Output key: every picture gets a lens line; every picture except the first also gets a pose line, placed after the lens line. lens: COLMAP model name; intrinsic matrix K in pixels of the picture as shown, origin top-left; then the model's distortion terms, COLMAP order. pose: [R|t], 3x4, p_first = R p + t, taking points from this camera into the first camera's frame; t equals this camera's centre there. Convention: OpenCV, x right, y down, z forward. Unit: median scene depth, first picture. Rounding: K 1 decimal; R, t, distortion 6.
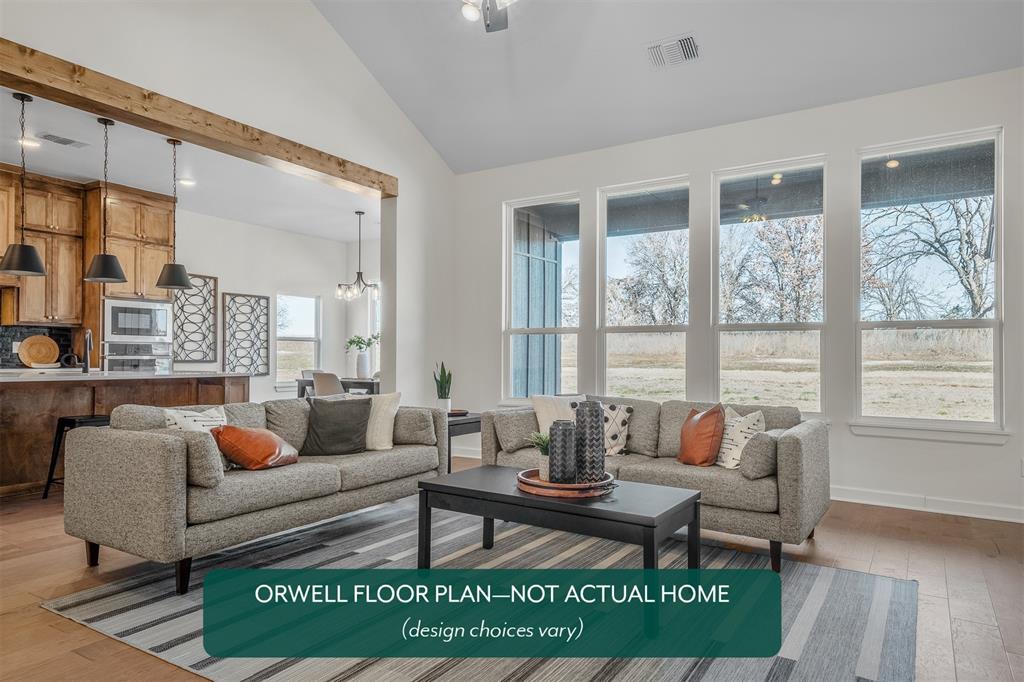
lens RADIAL K [[636.3, 0, 520.5], [0, 636.3, 347.4], [0, 0, 1]] dist [0.049612, -0.001697]
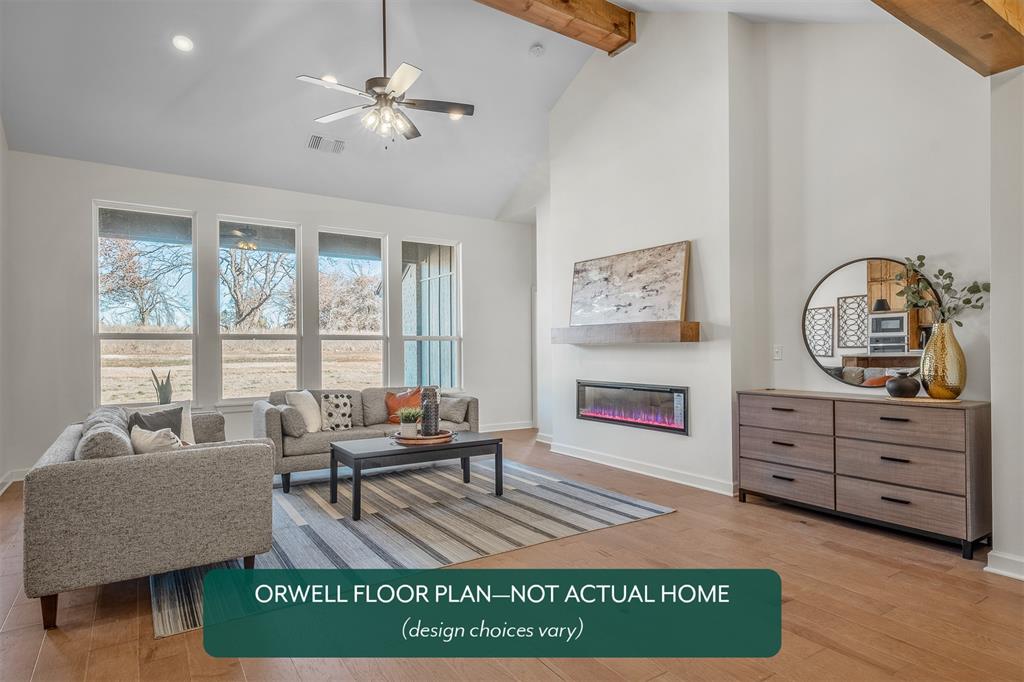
lens RADIAL K [[566.9, 0, 518.4], [0, 566.9, 347.5], [0, 0, 1]] dist [0.026099, -0.007481]
pose [[0.406583, -0.007467, 0.913583, -0.490755], [-0.003917, 0.999943, 0.009916, -0.016650], [-0.913605, -0.007610, 0.406531, 0.067597]]
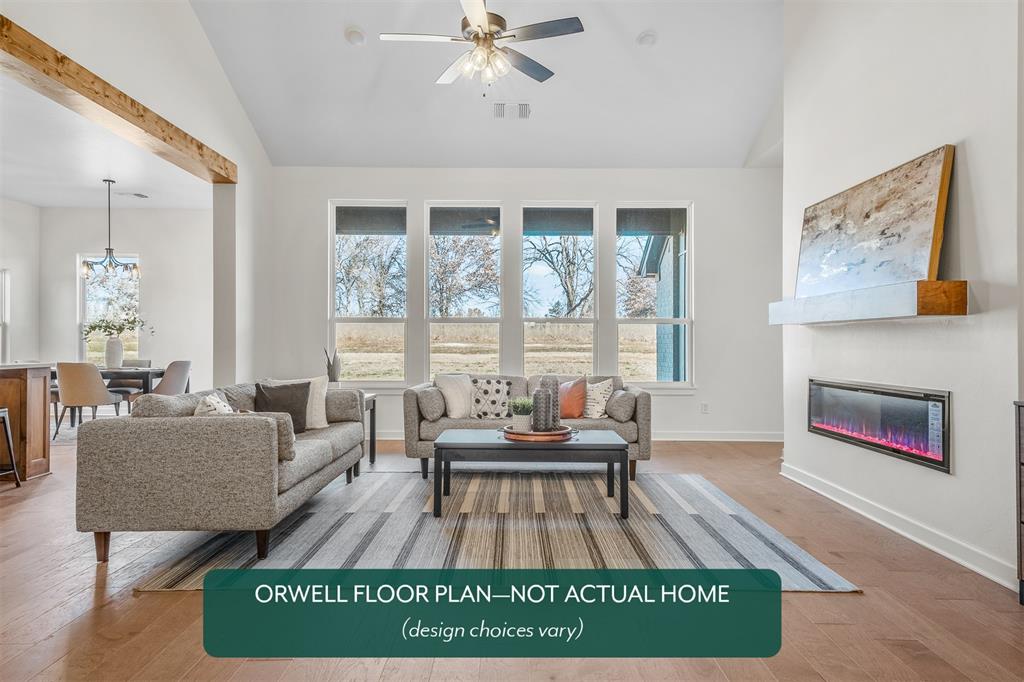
lens RADIAL K [[622.7, 0, 515.5], [0, 622.7, 339.2], [0, 0, 1]] dist [0.040292, -0.001389]
pose [[0.844979, -0.001340, 0.534798, -0.290925], [-0.004924, 0.999935, 0.010285, -0.003987], [-0.534777, -0.011324, 0.844917, -0.056470]]
